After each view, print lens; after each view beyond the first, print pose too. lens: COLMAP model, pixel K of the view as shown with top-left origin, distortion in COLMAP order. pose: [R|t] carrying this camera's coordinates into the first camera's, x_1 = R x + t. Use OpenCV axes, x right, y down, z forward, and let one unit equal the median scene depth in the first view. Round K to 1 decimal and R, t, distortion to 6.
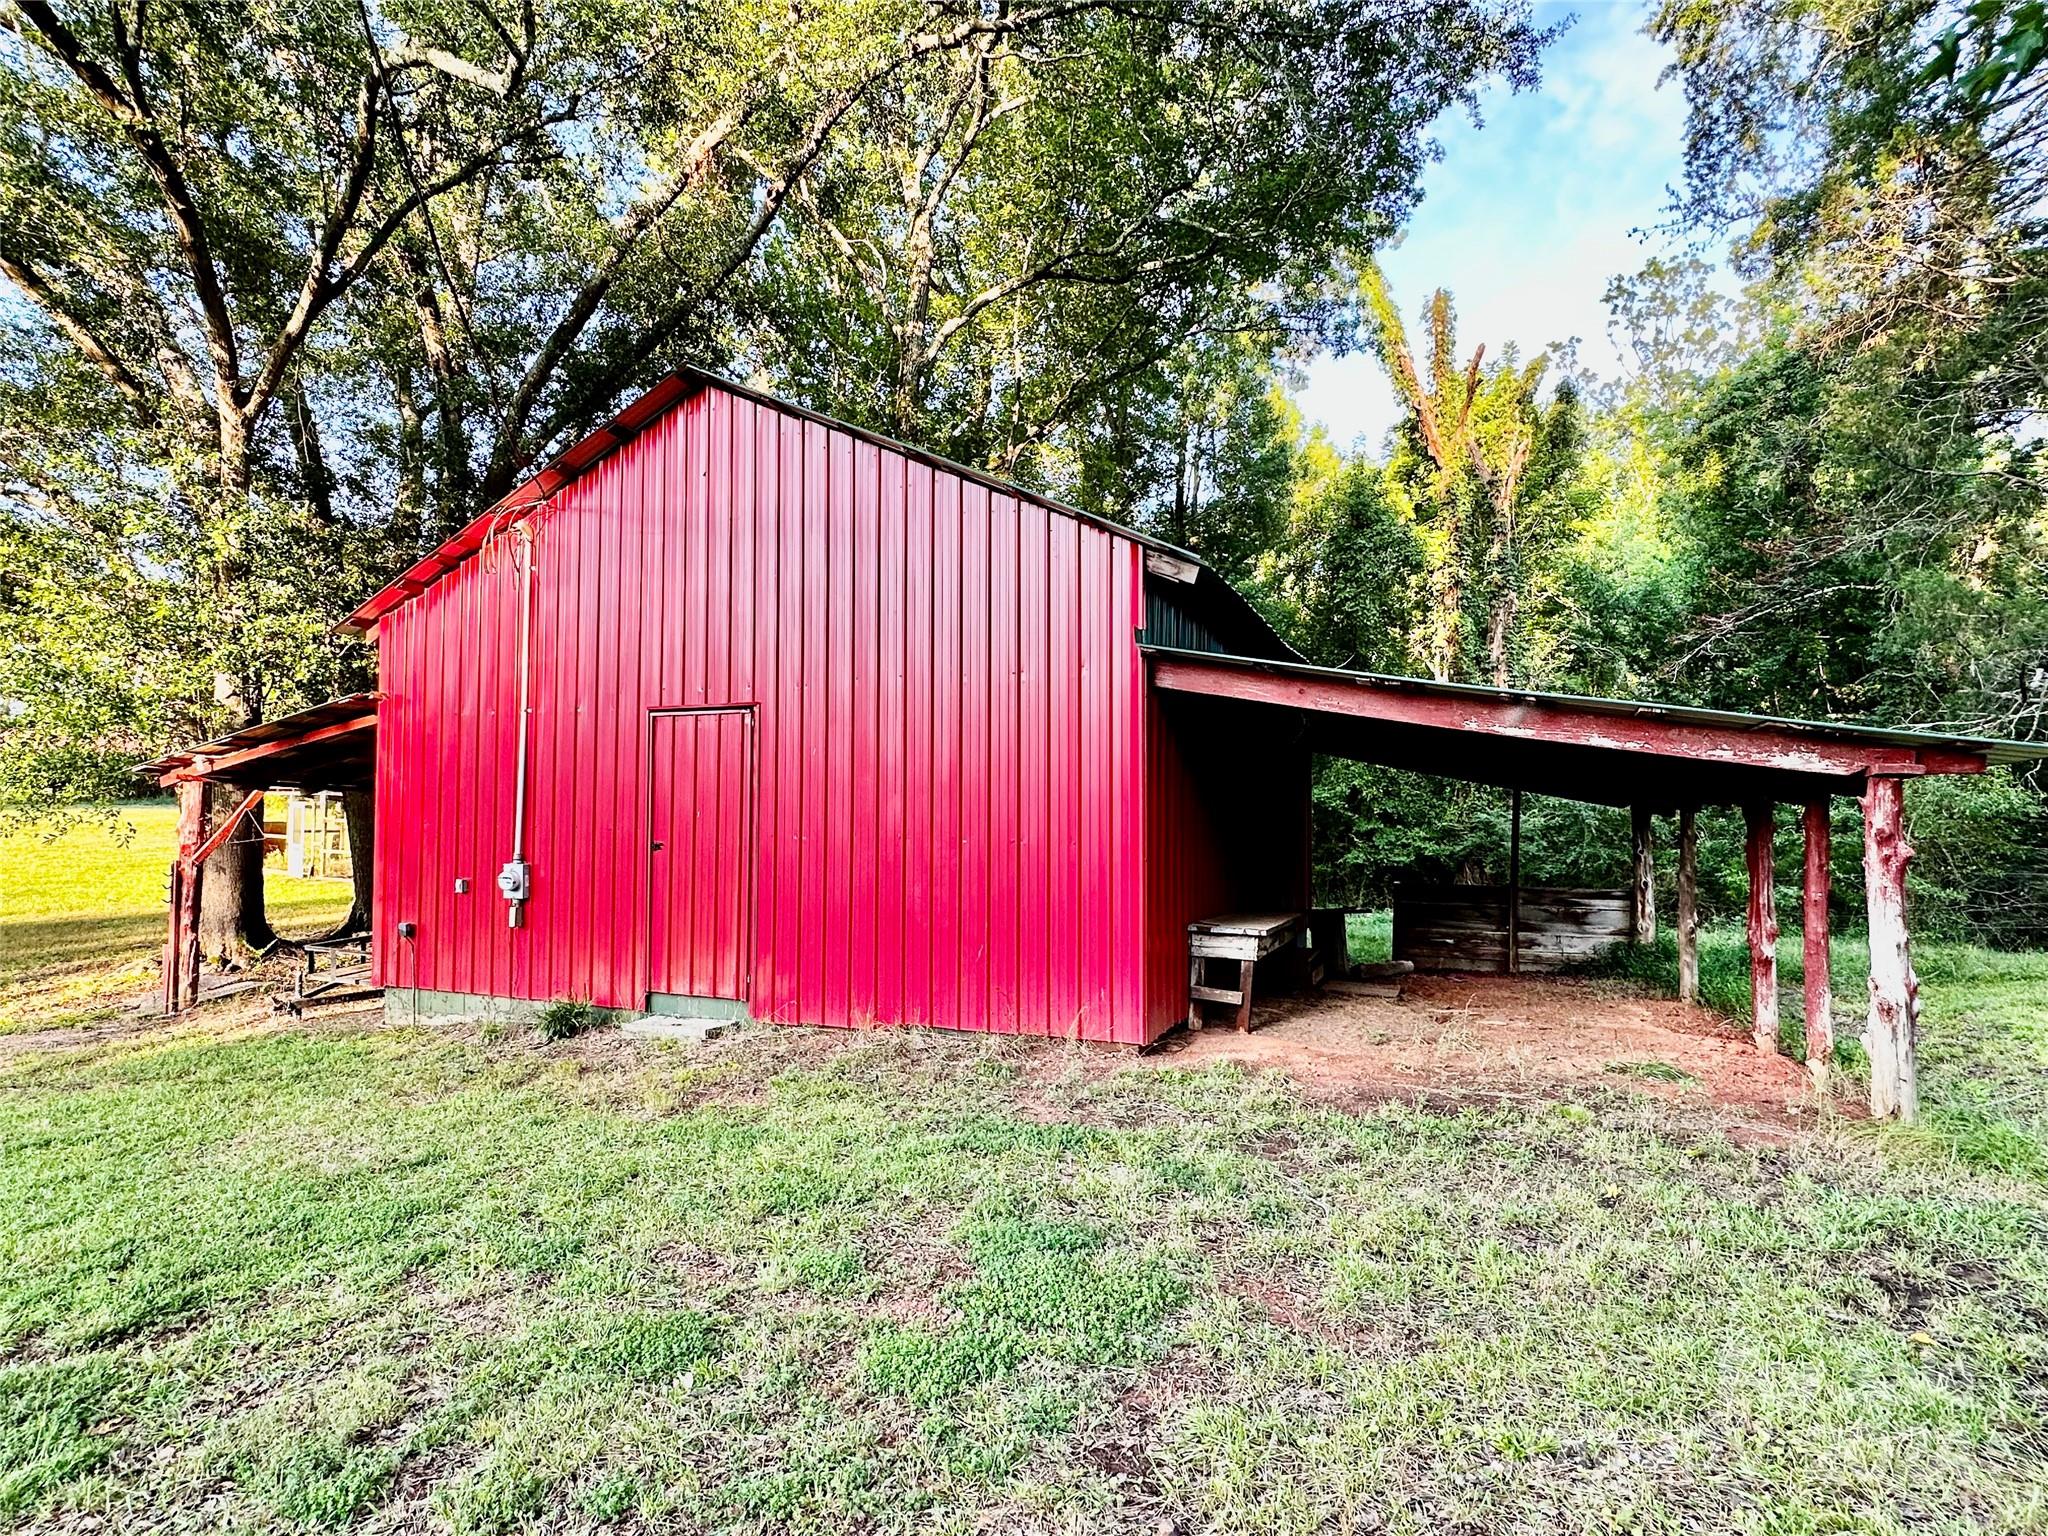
lens RADIAL K [[1042.3, 0, 1024.3], [0, 1042.3, 761.7], [0, 0, 1]] dist [-0.012113, -0.000707]
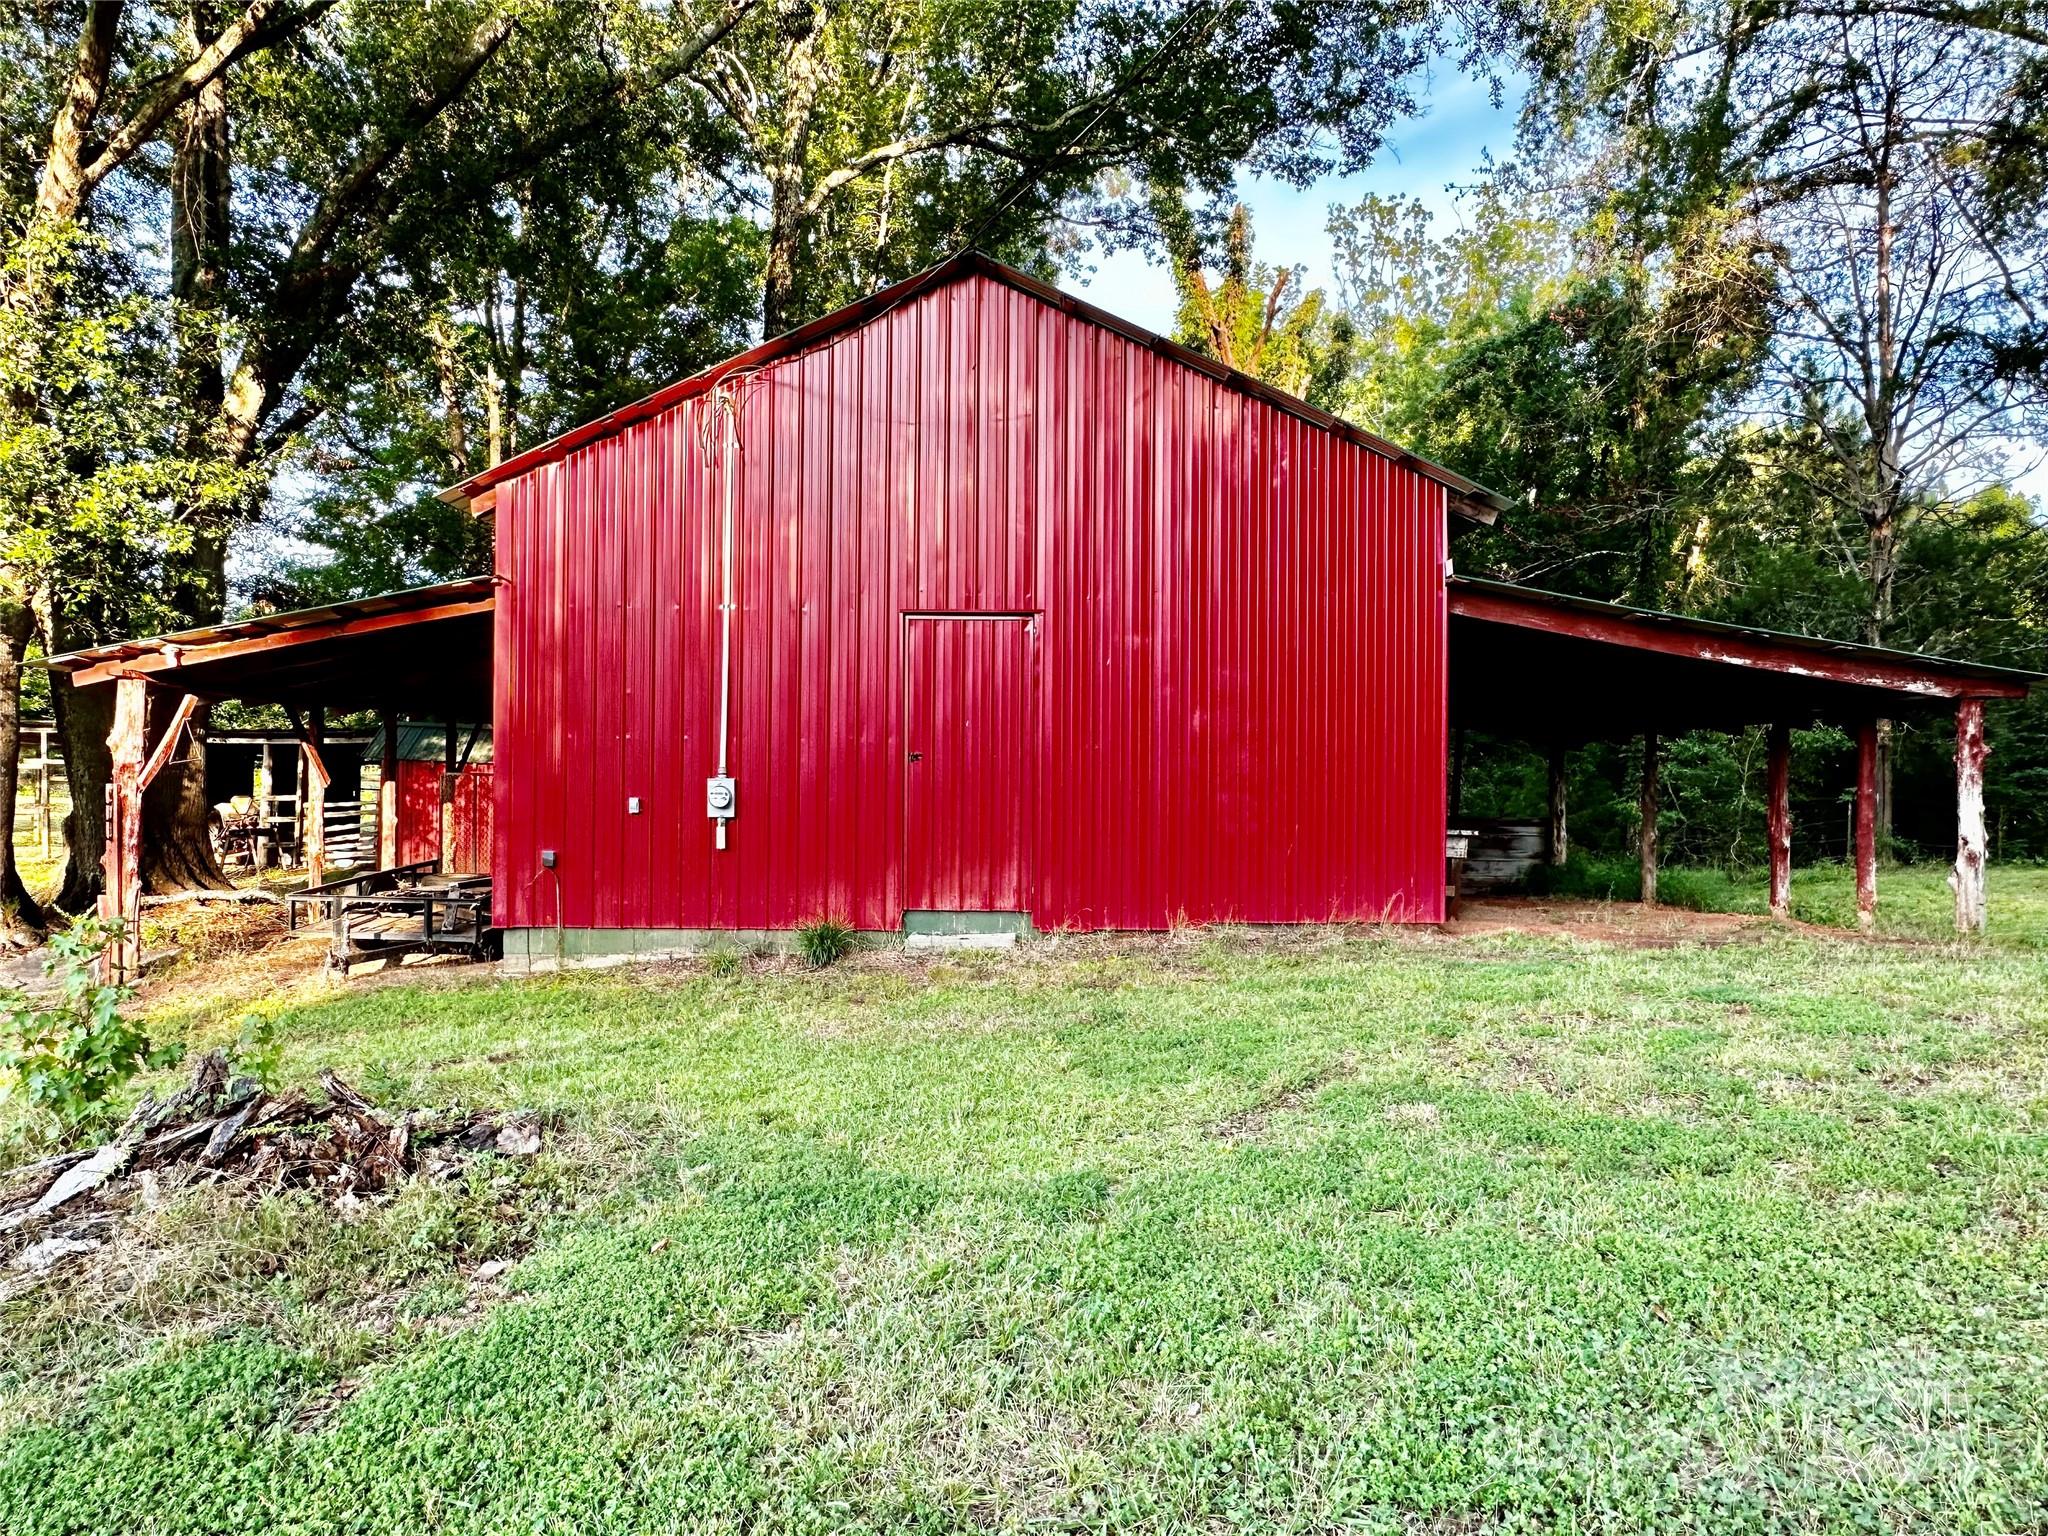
lens RADIAL K [[1293.2, 0, 1022.4], [0, 1293.2, 772.0], [0, 0, 1]] dist [-0.028070, 0.000782]
pose [[0.932672, 0.003398, 0.360711, -0.437394], [-0.020083, 0.998894, 0.042516, 0.027420], [-0.360167, -0.046897, 0.931708, -0.081379]]
